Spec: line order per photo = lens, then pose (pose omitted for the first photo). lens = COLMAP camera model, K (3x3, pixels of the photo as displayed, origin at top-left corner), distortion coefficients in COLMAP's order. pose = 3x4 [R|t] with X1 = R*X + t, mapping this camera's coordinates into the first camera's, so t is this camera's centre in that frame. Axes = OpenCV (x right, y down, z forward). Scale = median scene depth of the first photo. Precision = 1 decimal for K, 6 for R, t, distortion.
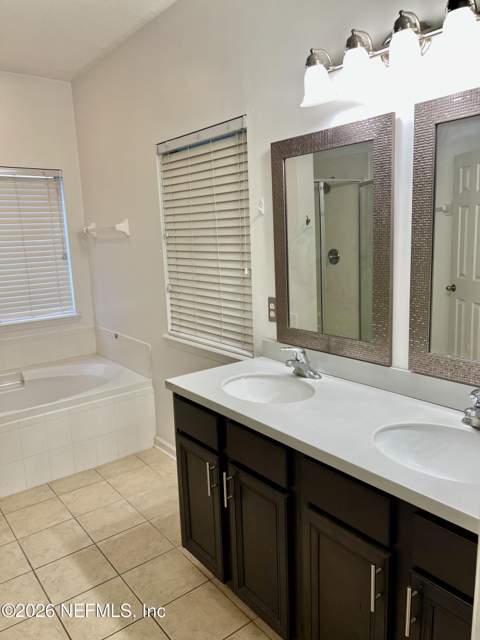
lens RADIAL K [[488.9, 0, 240.7], [0, 488.9, 319.3], [0, 0, 1]] dist [0.017246, 0.002353]
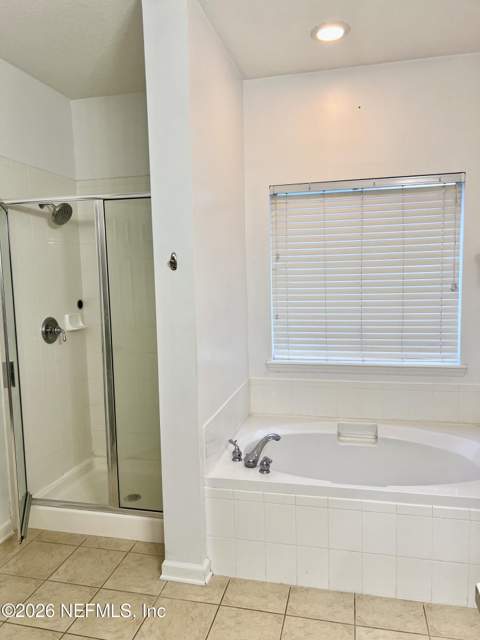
lens RADIAL K [[488.9, 0, 240.2], [0, 488.9, 320.6], [0, 0, 1]] dist [0.017246, 0.002353]
pose [[0.630734, 0.104931, -0.768872, 0.017623], [-0.134860, 0.990560, 0.024555, -0.052545], [0.764191, 0.088203, 0.638931, 0.278041]]
